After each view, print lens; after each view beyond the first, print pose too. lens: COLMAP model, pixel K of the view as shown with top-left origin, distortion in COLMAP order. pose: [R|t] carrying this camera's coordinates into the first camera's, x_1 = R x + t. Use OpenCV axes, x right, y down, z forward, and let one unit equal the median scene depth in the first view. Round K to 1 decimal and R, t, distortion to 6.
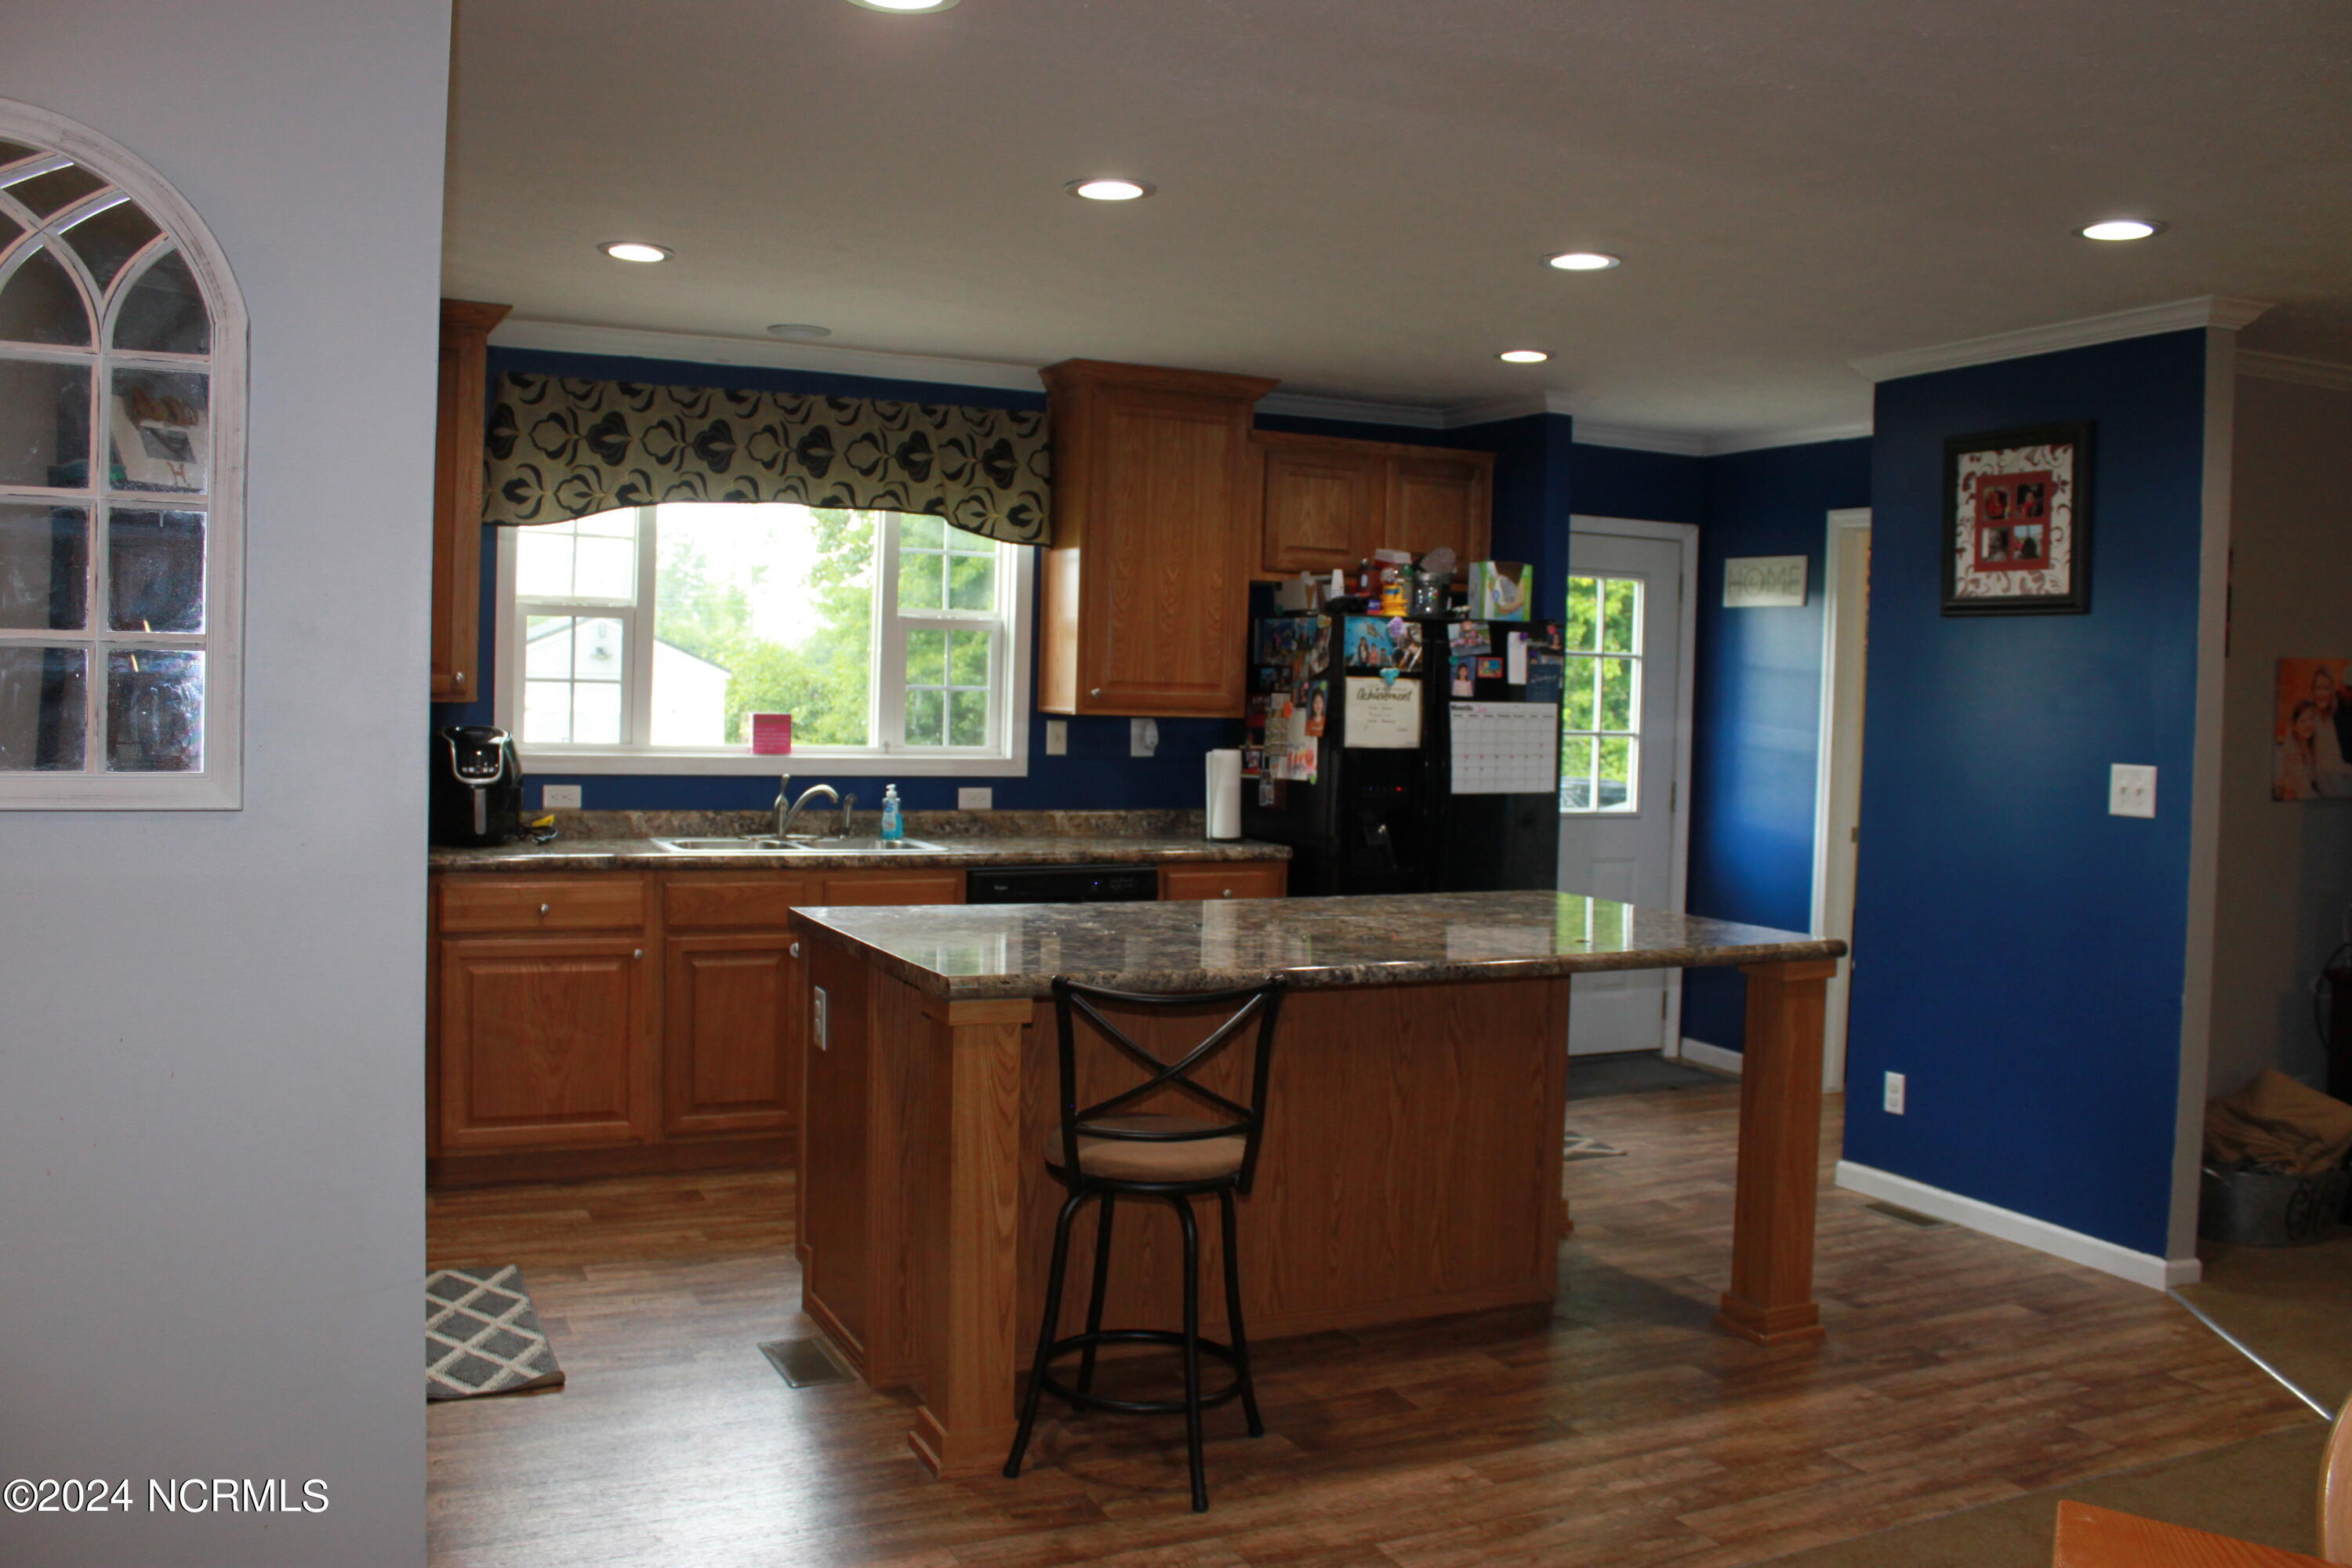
lens RADIAL K [[1953.1, 0, 1182.4], [0, 1953.1, 777.7], [0, 0, 1]] dist [-0.169095, 0.153030]
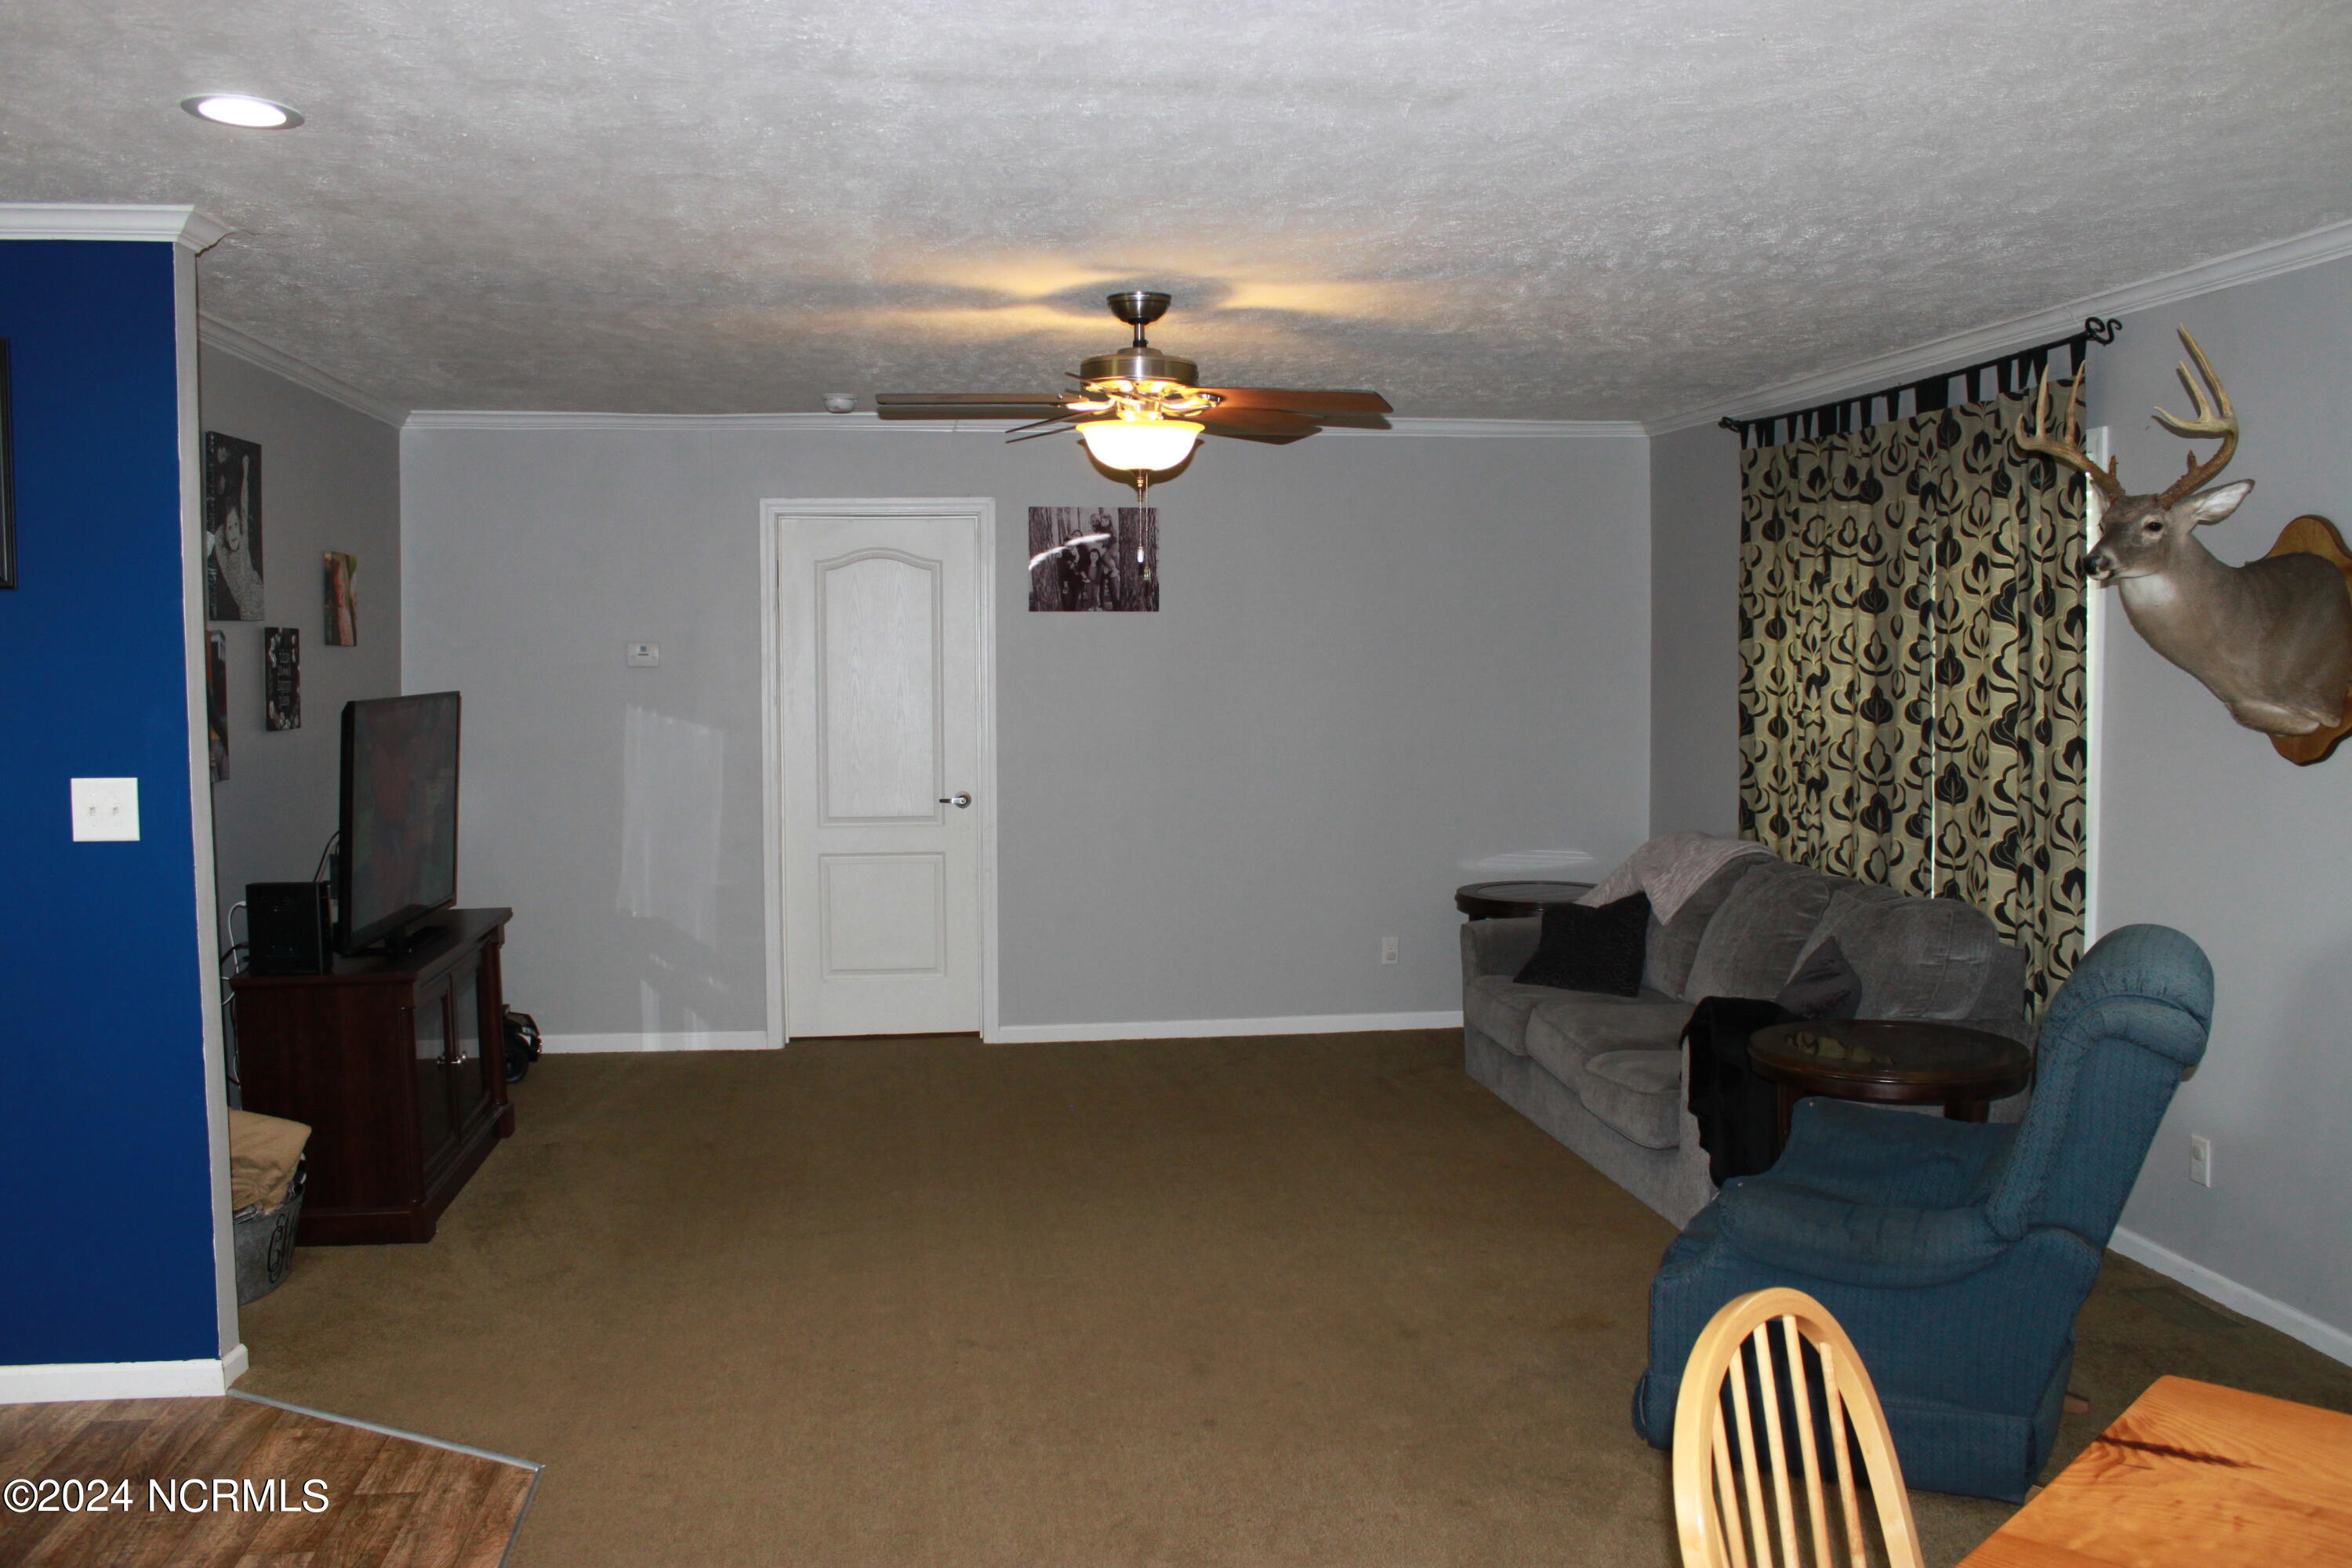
lens RADIAL K [[1953.1, 0, 1164.5], [0, 1953.1, 780.5], [0, 0, 1]] dist [-0.169095, 0.153030]
pose [[0.292211, -0.093193, 0.951802, -0.110285], [0.056493, 0.995185, 0.080097, -0.038549], [-0.954684, 0.030365, 0.296069, 0.286704]]
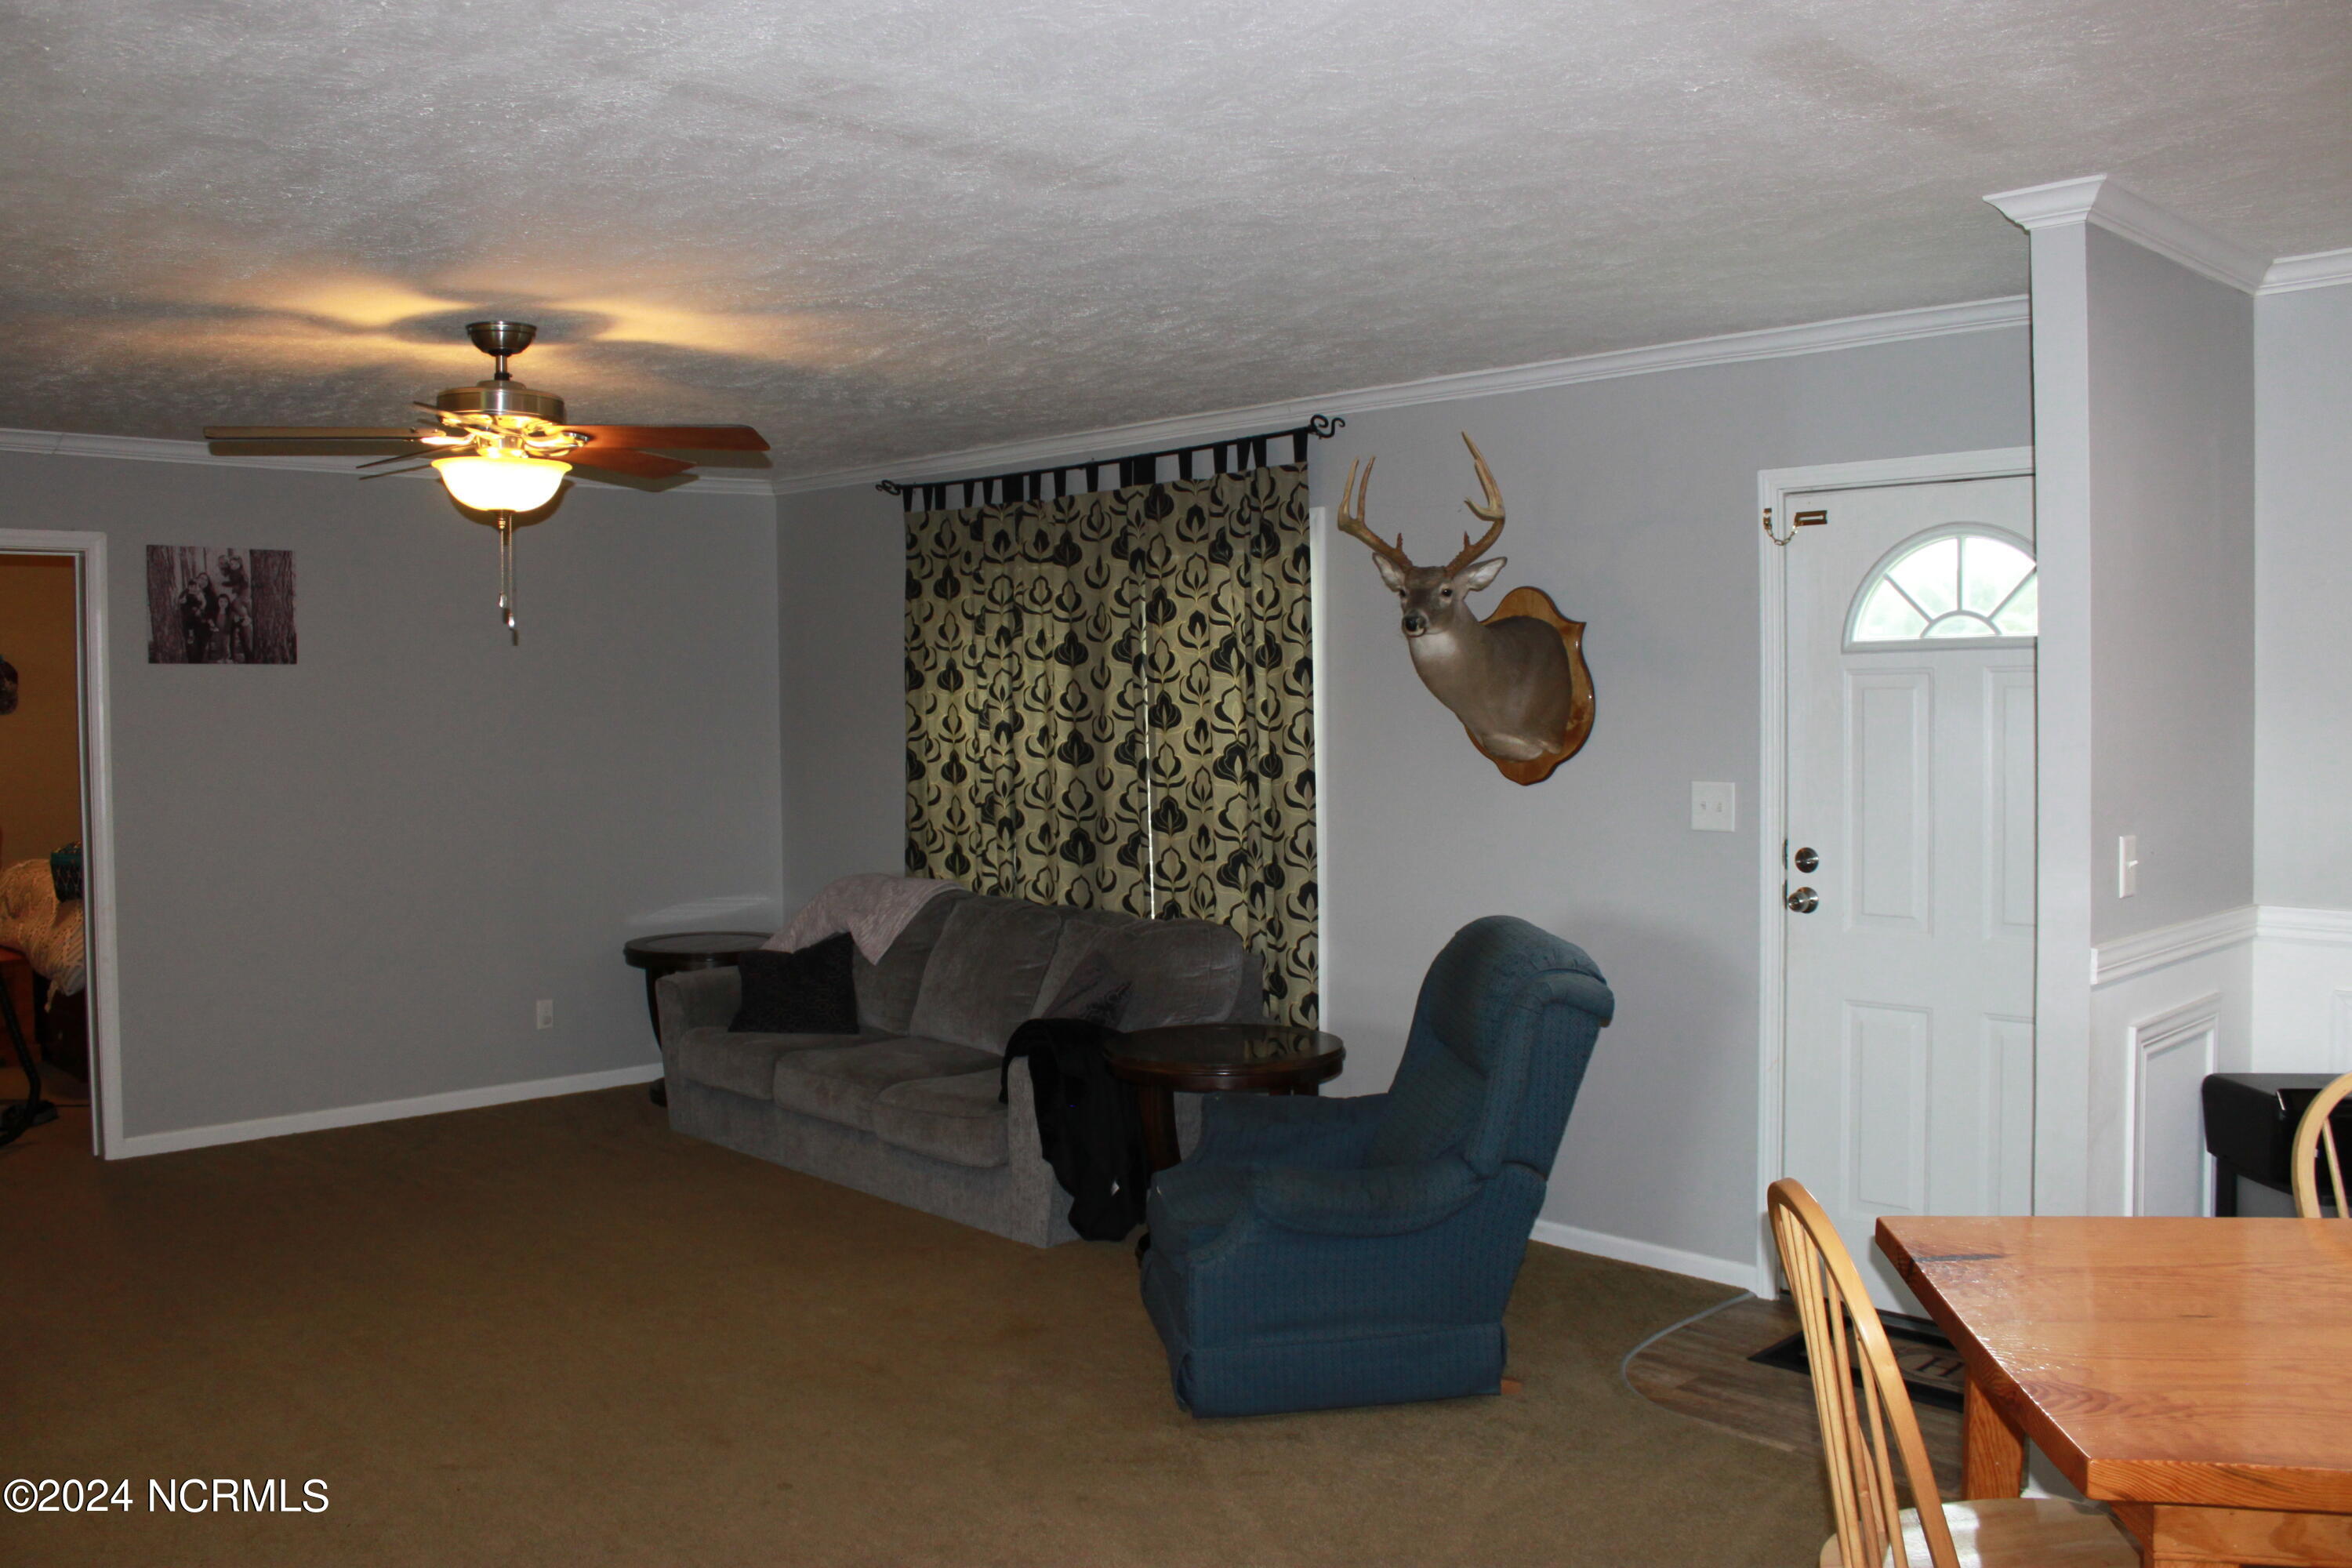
lens RADIAL K [[1953.1, 0, 1153.6], [0, 1953.1, 780.7], [0, 0, 1]] dist [-0.169095, 0.153030]
pose [[-0.312673, -0.064141, 0.947693, -0.129188], [0.042541, 0.995771, 0.081430, -0.048438], [-0.948908, 0.065777, -0.308622, 0.551979]]
